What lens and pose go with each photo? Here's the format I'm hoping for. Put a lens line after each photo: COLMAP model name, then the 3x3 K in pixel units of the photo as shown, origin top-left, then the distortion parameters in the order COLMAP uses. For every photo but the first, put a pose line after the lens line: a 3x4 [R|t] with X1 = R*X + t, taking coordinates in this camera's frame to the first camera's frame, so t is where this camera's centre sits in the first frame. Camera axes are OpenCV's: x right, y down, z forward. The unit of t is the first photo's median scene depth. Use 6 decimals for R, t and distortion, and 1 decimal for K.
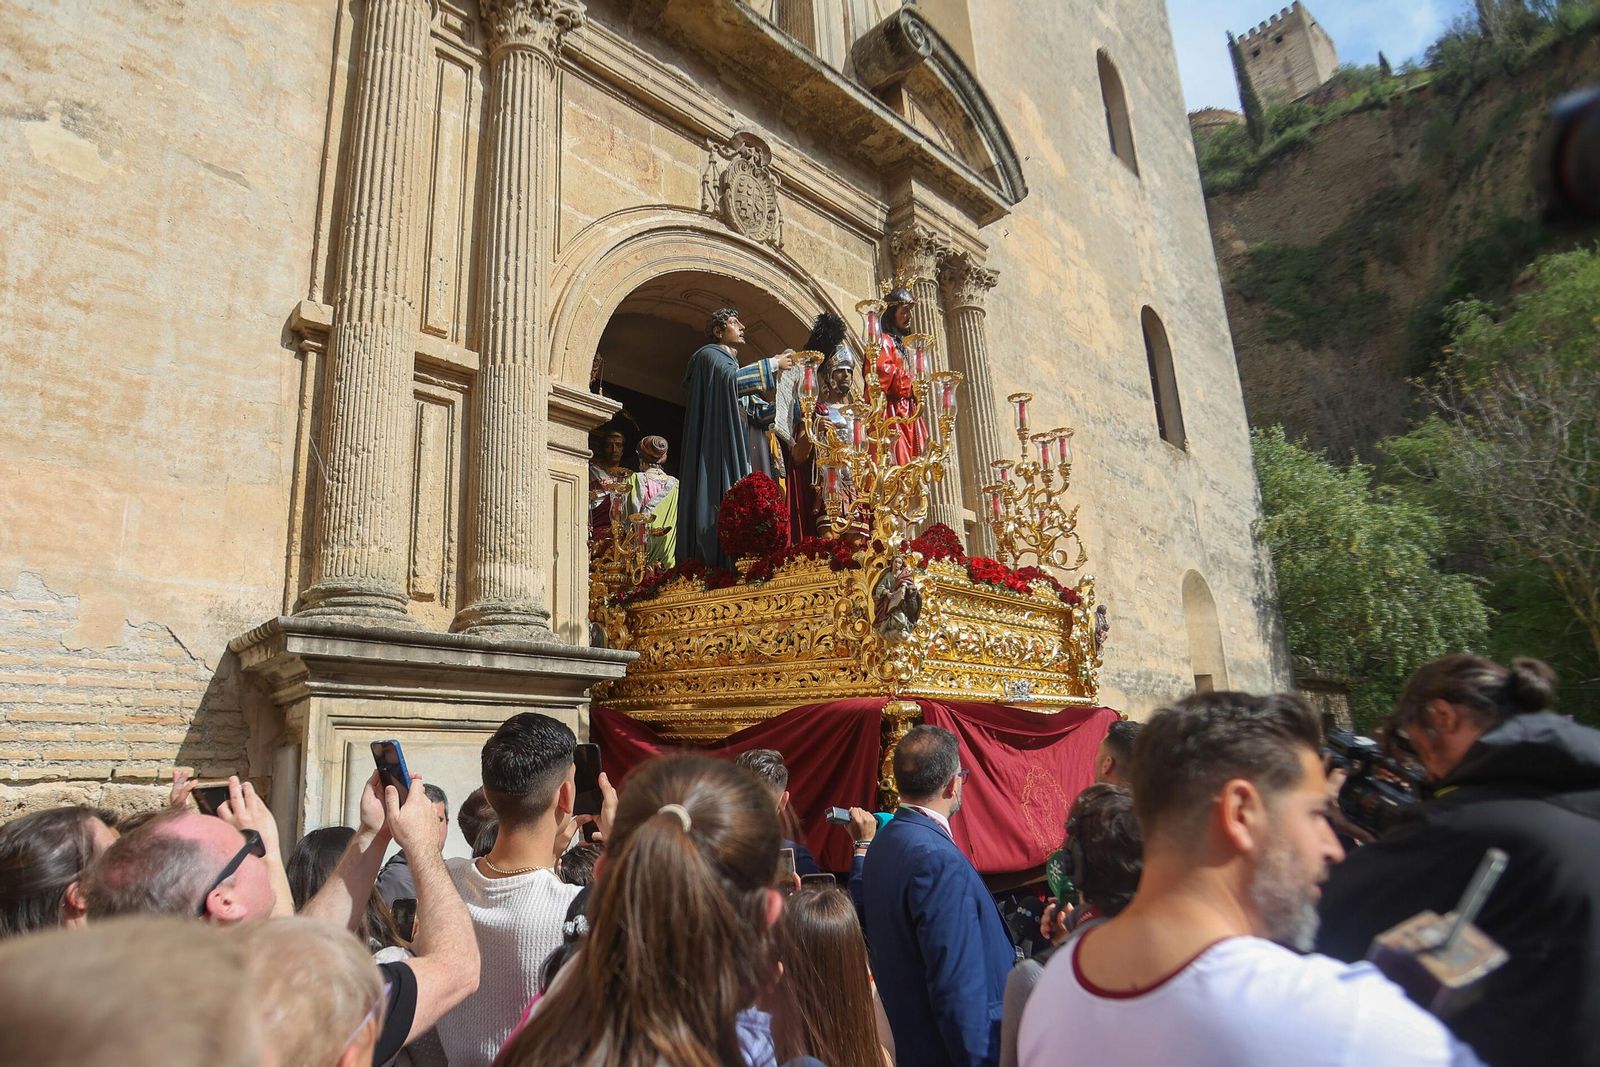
lens RADIAL K [[951.6, 0, 773.8], [0, 951.6, 560.7], [0, 0, 1]] dist [-0.086511, 0.045692]
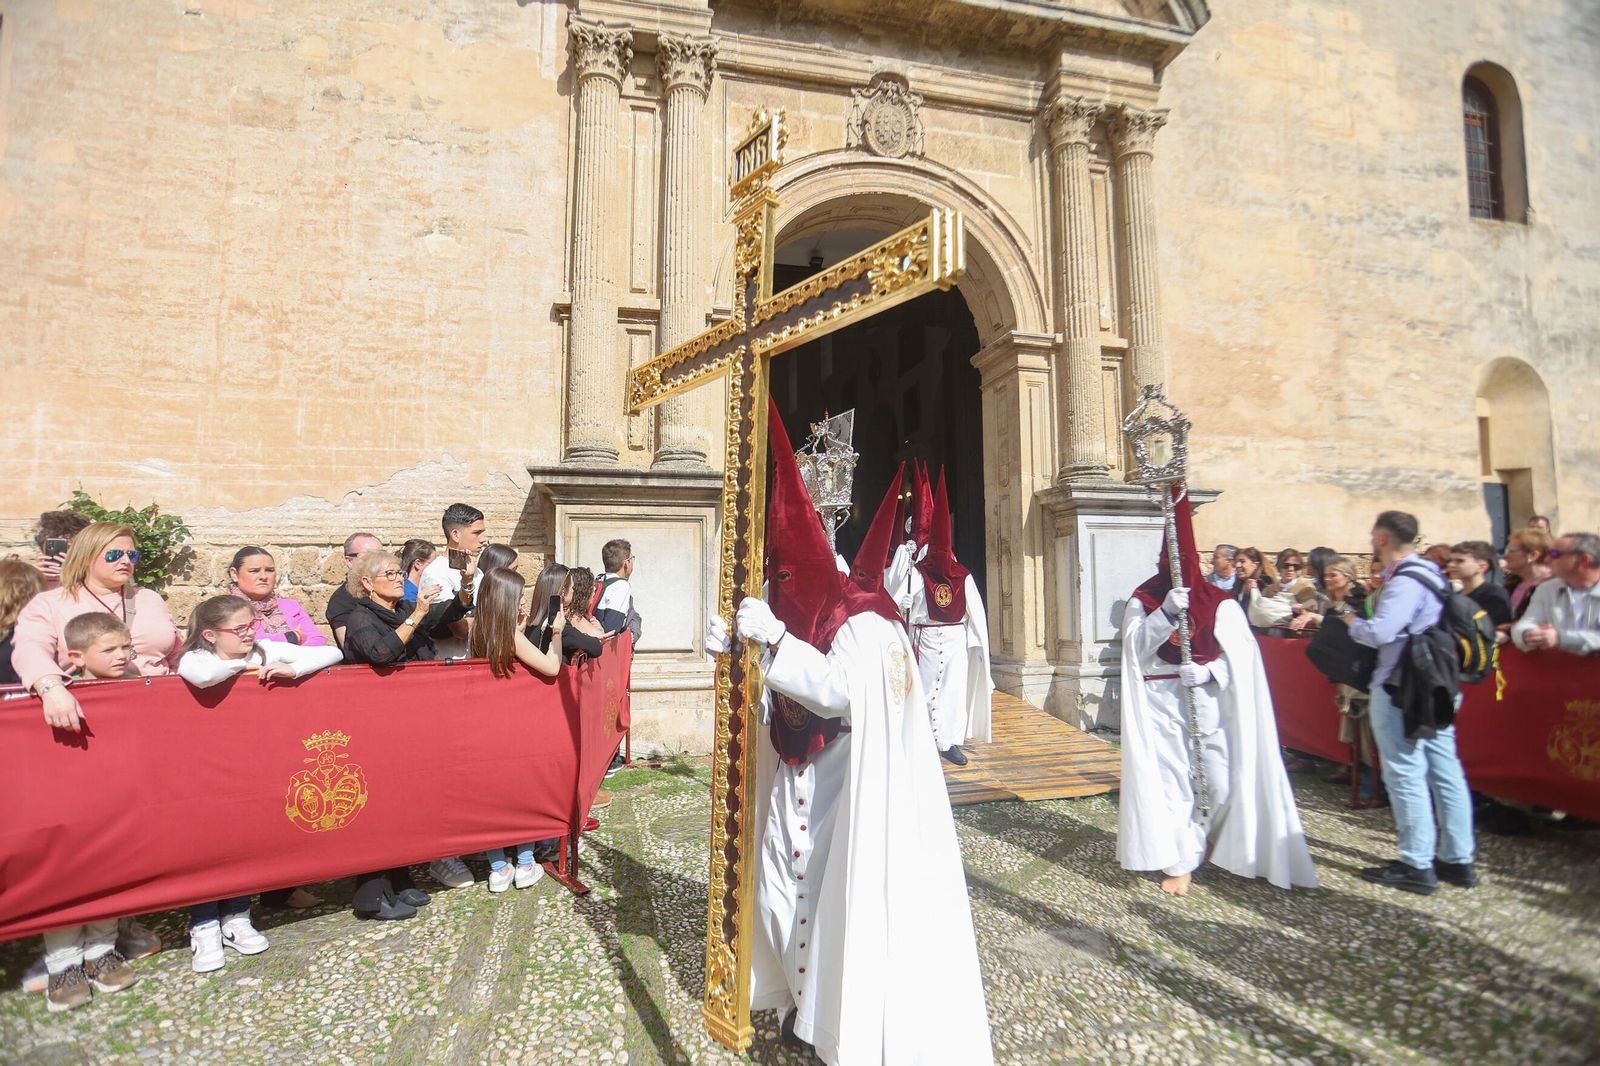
lens RADIAL K [[788.3, 0, 796.1], [0, 788.3, 545.6], [0, 0, 1]] dist [-0.079361, 0.039742]
pose [[0.843447, 0.004008, -0.537198, 0.572718], [0.097705, 0.982150, 0.160733, 0.008770], [0.528253, -0.188057, 0.828000, -0.094354]]
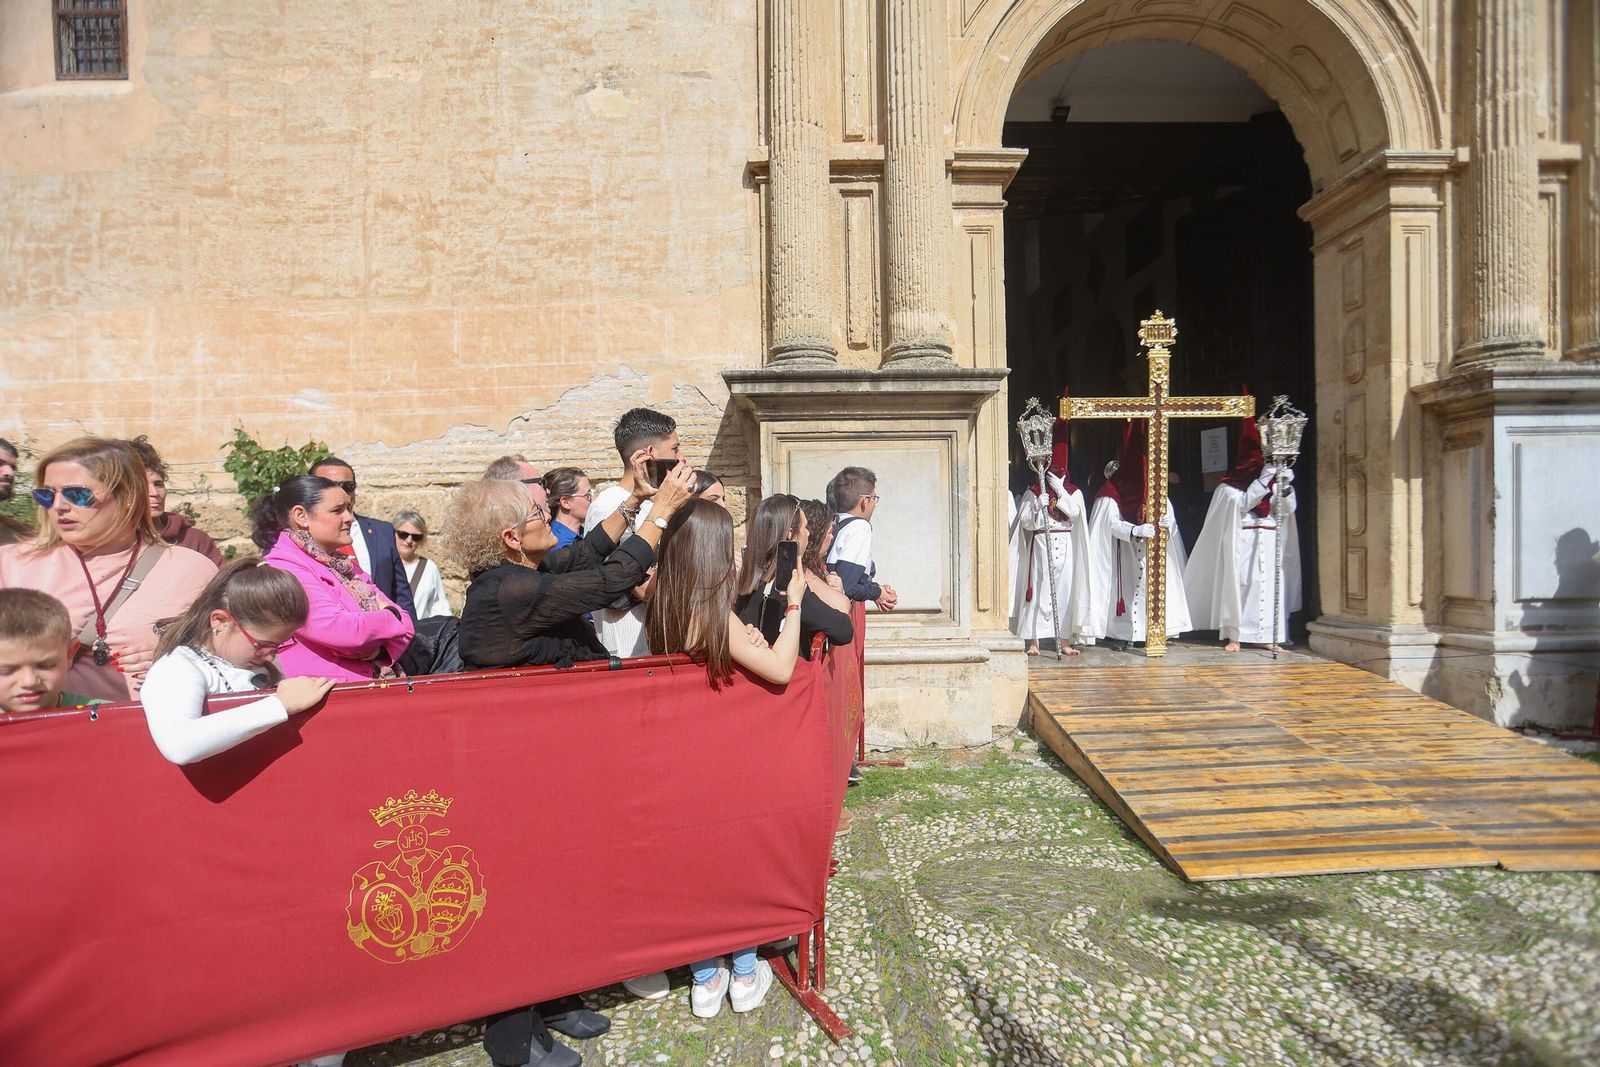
lens RADIAL K [[782.3, 0, 798.0], [0, 782.3, 554.5], [0, 0, 1]] dist [-0.082807, 0.038775]
pose [[0.699578, 0.048905, -0.712881, 0.323901], [0.155596, 0.963290, 0.218776, 0.057671], [0.697410, -0.263972, 0.666286, 0.085225]]
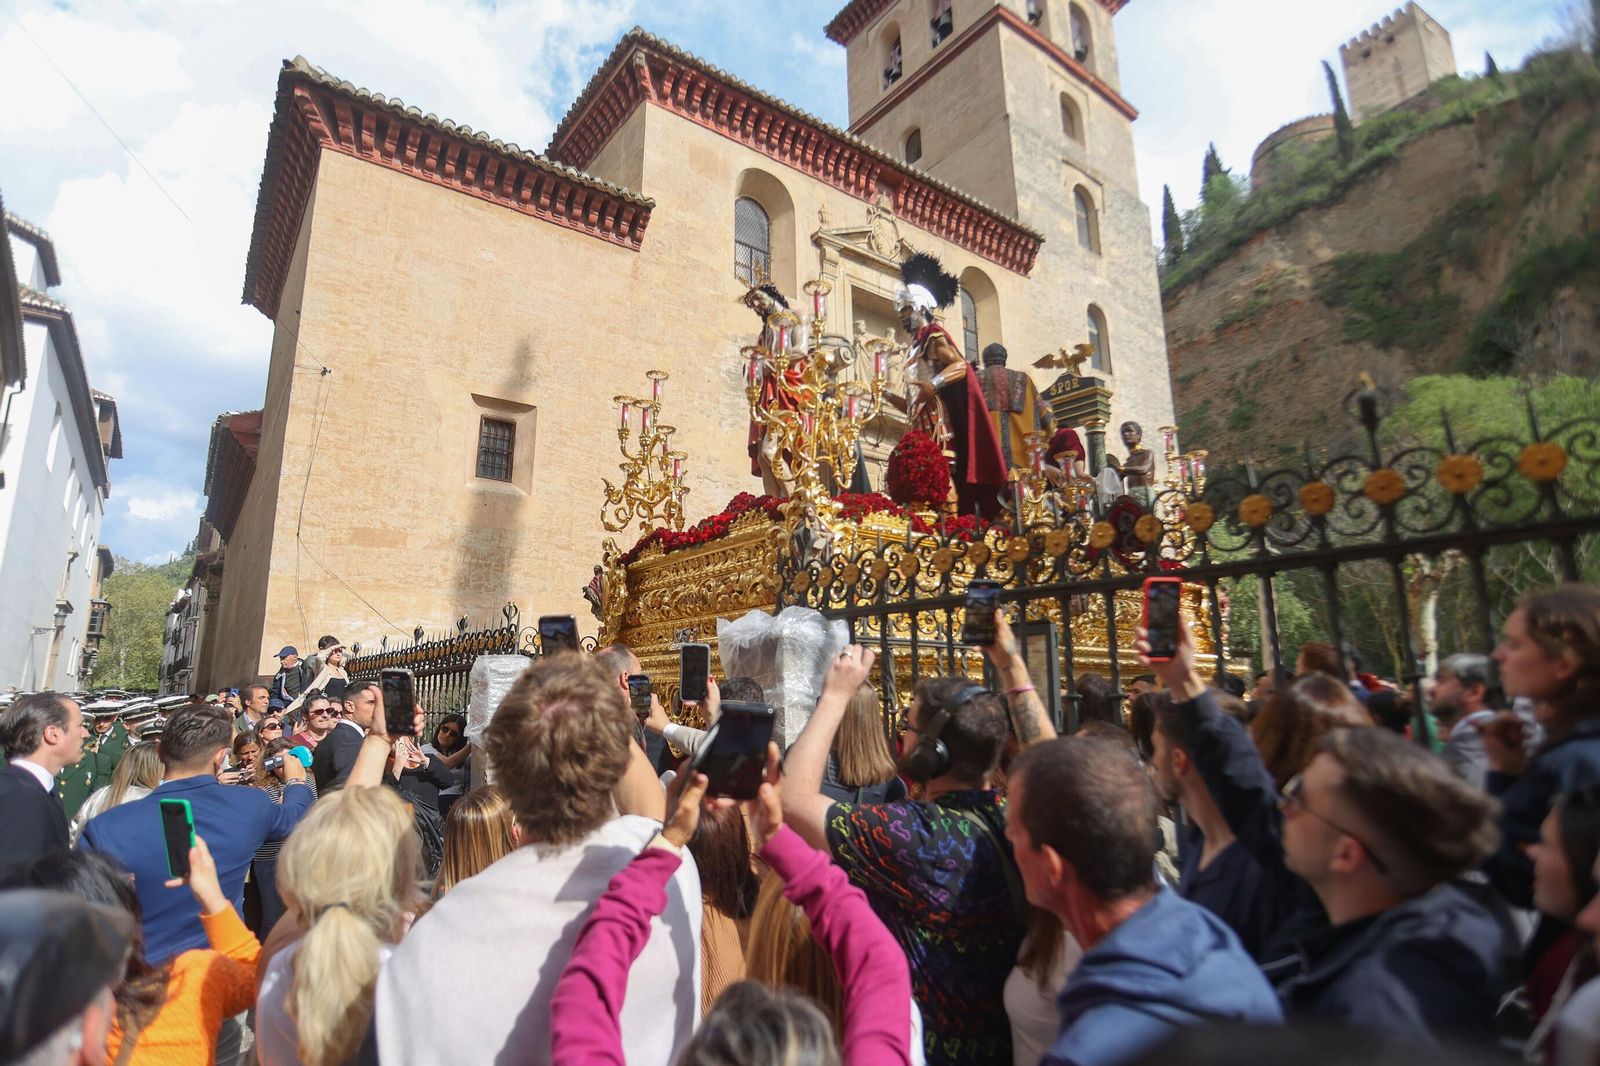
lens RADIAL K [[844.9, 0, 800.0], [0, 844.9, 533.0], [0, 0, 1]] dist [-0.086135, 0.052265]
pose [[0.989311, 0.004723, -0.145743, 0.105296], [-0.000333, 0.999546, 0.030131, -0.404752], [0.145820, -0.029761, 0.988863, -1.852643]]
